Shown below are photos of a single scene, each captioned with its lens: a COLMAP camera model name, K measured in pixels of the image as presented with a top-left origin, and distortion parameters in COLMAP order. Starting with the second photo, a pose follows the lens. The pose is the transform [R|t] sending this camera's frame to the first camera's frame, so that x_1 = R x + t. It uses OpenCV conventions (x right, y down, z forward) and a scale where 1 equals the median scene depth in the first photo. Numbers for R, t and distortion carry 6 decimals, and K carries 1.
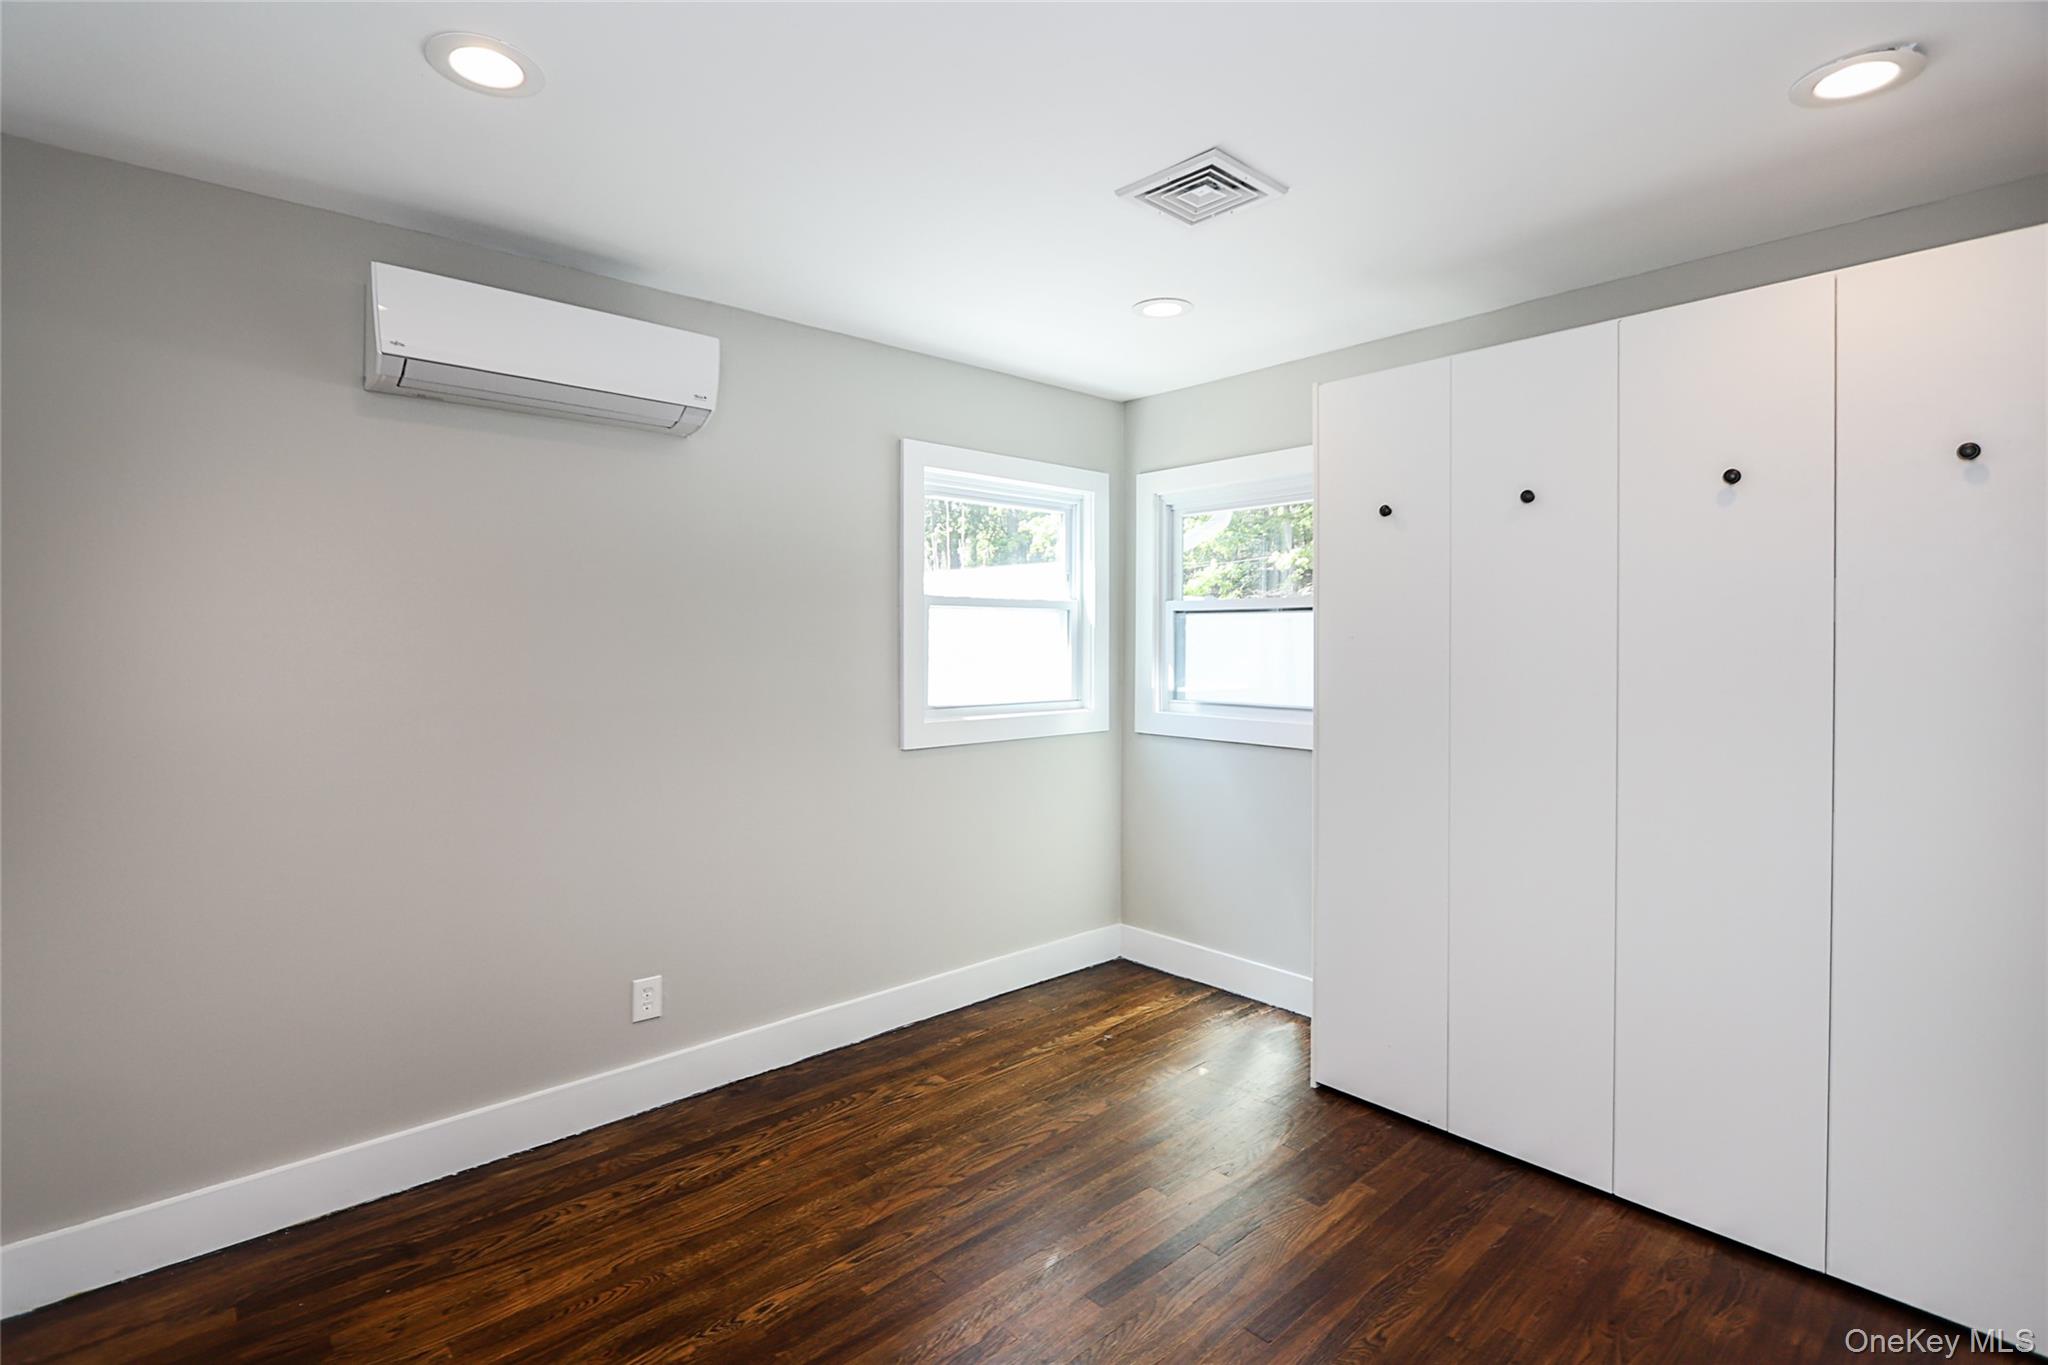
lens RADIAL K [[987.2, 0, 1024.4], [0, 987.2, 640.9], [0, 0, 1]] dist [-0.000833, -0.001838]
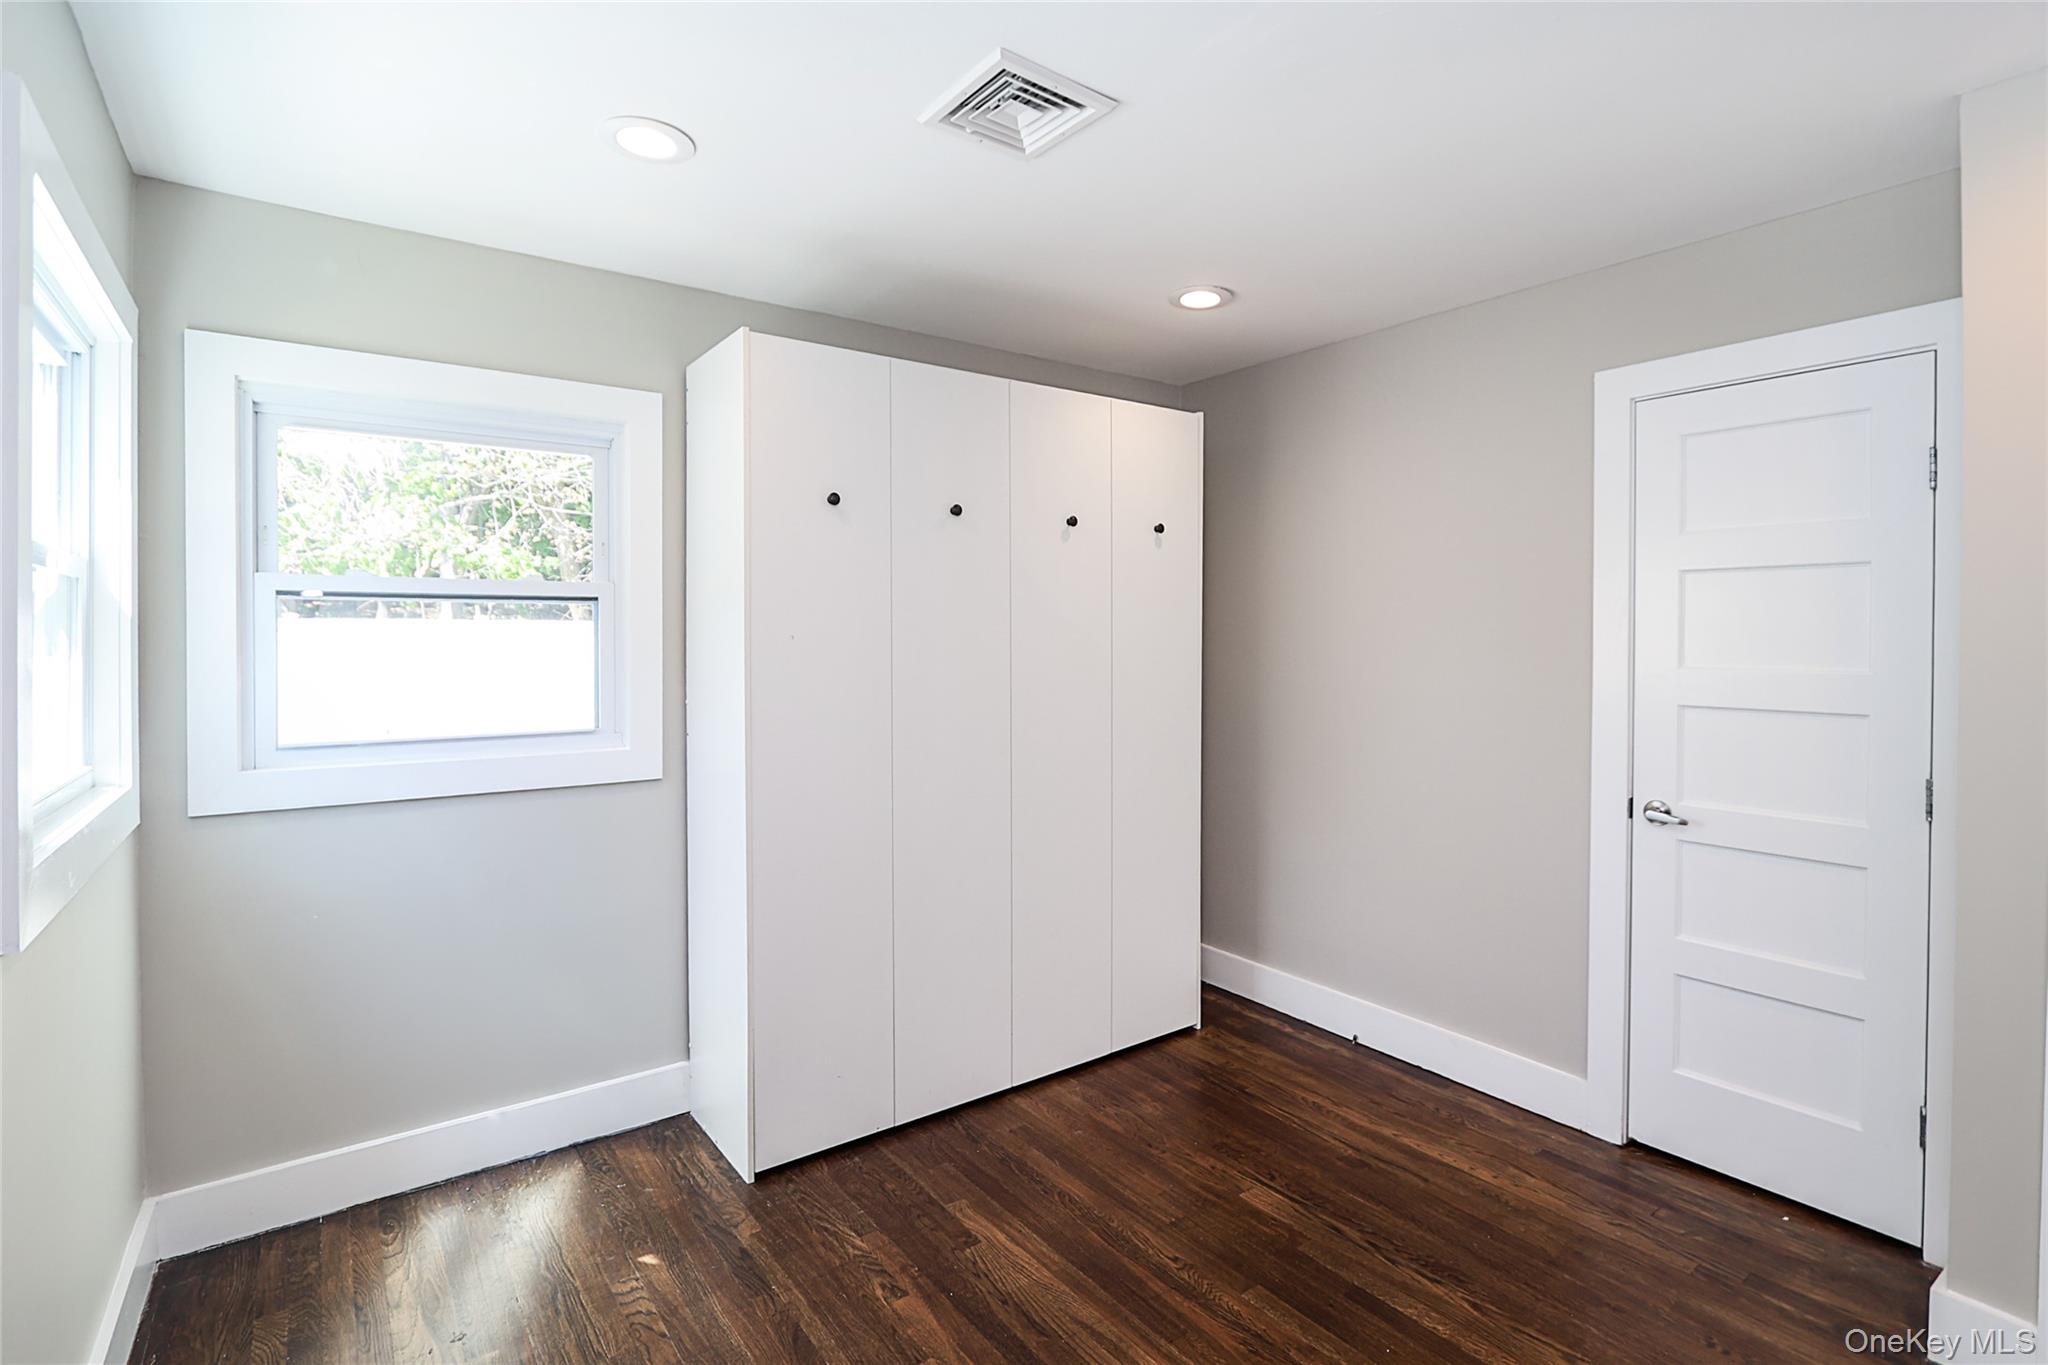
lens RADIAL K [[987.2, 0, 1024.4], [0, 987.2, 640.9], [0, 0, 1]] dist [-0.000833, -0.001838]
pose [[0.093990, -0.016378, 0.995438, -0.615420], [0.000931, 0.999866, 0.016362, -0.018046], [-0.995573, -0.000611, 0.093993, 0.852167]]
